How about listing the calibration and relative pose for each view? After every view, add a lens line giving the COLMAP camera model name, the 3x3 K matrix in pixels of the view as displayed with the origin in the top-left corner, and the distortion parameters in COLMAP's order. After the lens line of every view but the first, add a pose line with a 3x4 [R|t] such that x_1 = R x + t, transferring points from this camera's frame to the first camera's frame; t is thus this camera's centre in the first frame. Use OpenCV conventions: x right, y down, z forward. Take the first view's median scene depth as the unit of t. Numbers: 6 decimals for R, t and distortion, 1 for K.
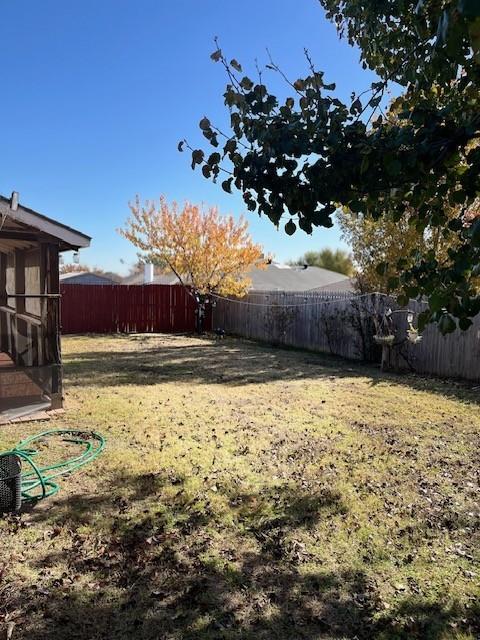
lens RADIAL K [[485.9, 0, 240.0], [0, 485.9, 320.0], [0, 0, 1]] dist [0.071089, -0.110175]
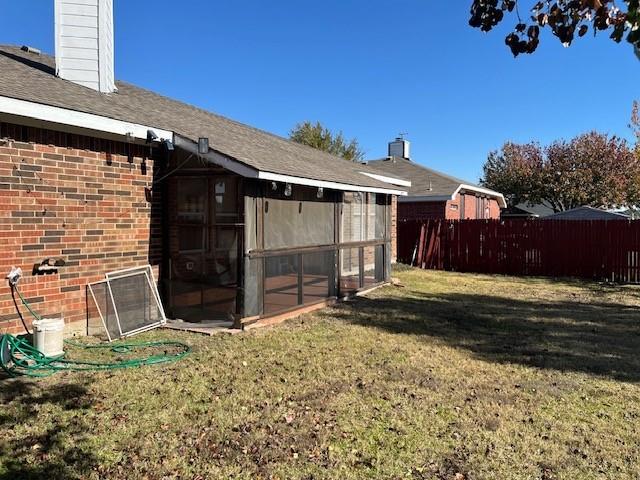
lens RADIAL K [[485.9, 0, 320.0], [0, 485.9, 240.0], [0, 0, 1]] dist [0.071089, -0.110175]
pose [[0.484613, 0.028770, -0.874256, 0.674369], [-0.062439, 0.998047, -0.001768, -0.026301], [0.872498, 0.055445, 0.485463, 0.636865]]
